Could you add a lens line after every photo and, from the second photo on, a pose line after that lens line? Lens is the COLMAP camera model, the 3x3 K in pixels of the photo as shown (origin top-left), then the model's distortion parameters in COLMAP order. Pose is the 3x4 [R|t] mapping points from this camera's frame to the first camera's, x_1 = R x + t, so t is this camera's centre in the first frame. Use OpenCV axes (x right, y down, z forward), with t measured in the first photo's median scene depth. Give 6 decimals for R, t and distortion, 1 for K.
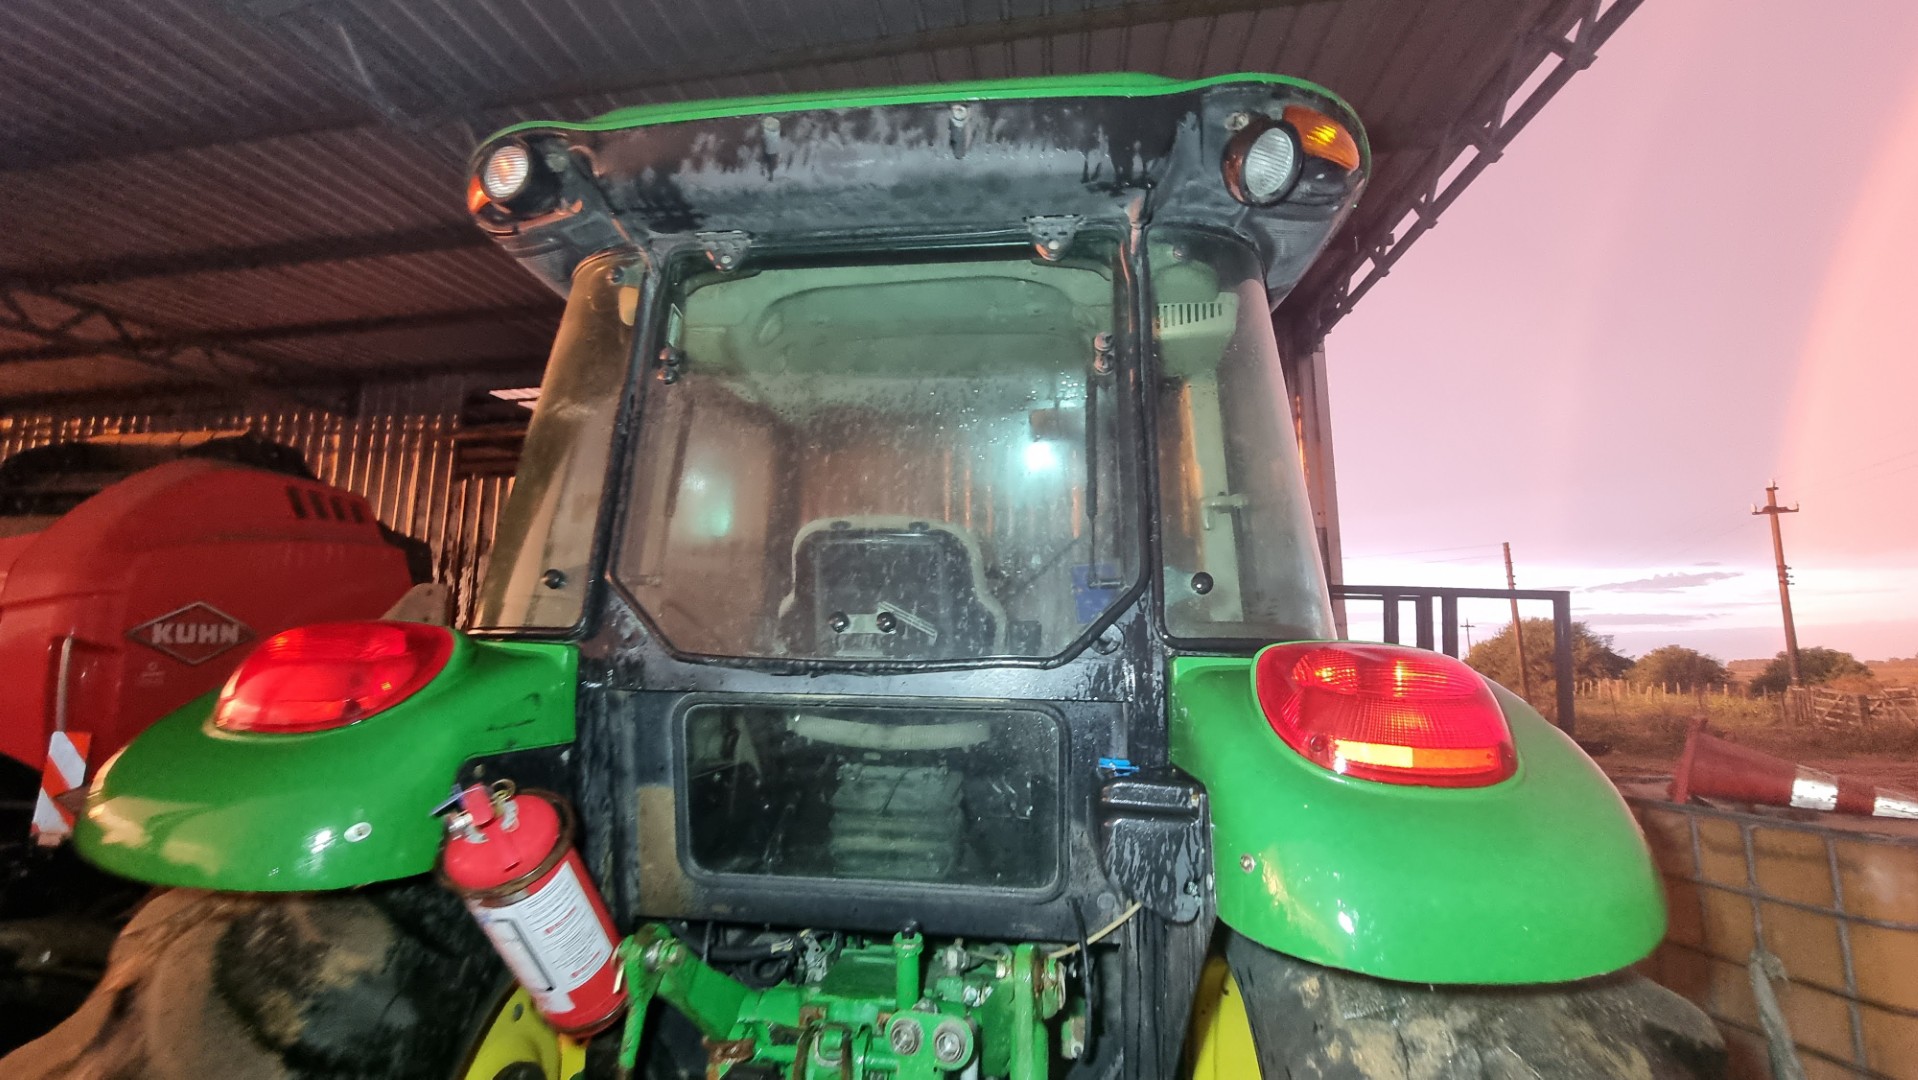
lens RADIAL K [[787.4, 0, 954.5], [0, 787.4, 545.3], [0, 0, 1]] dist [-0.006454, 0.000227]
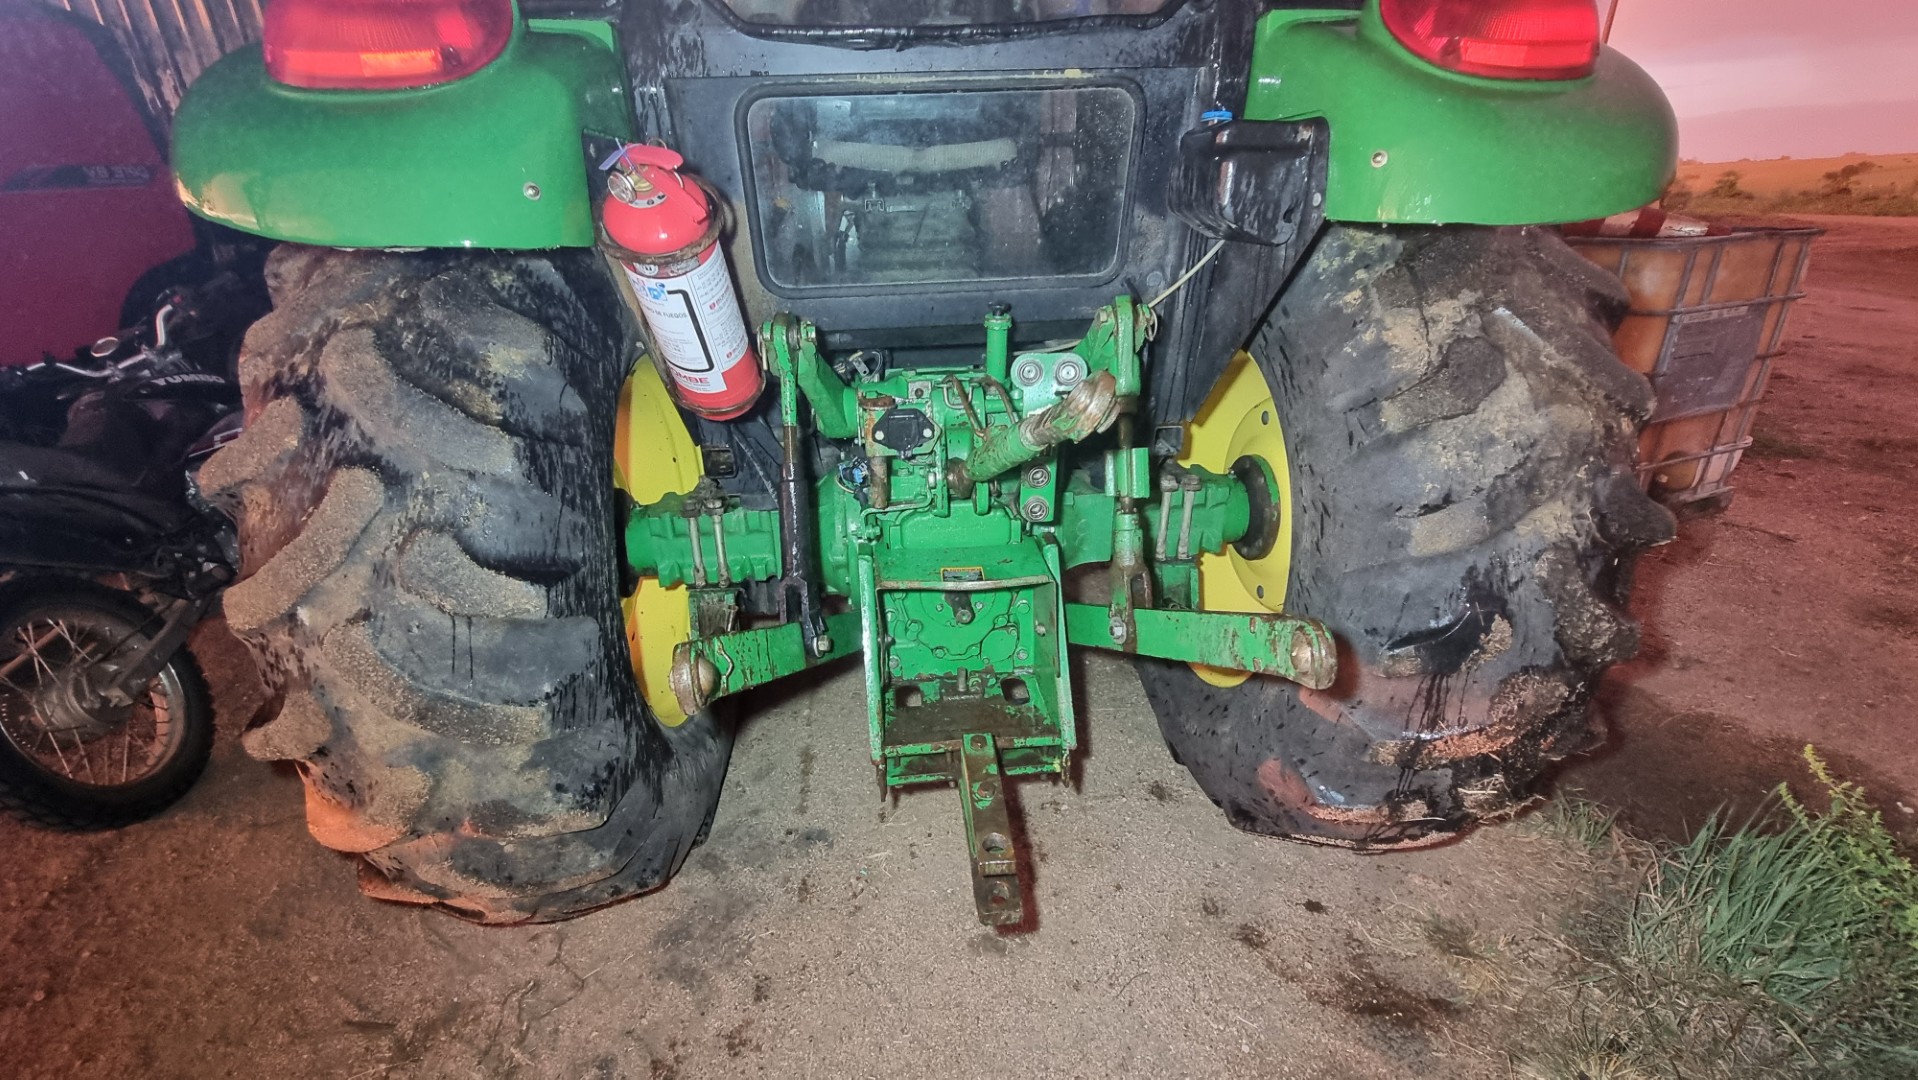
lens RADIAL K [[787.4, 0, 956.3], [0, 787.4, 541.7], [0, 0, 1]] dist [-0.006454, 0.000227]
pose [[0.978230, -0.121936, 0.167920, -0.418922], [0.014918, 0.848392, 0.529158, 0.206347], [-0.206985, -0.515133, 0.831742, -0.124910]]
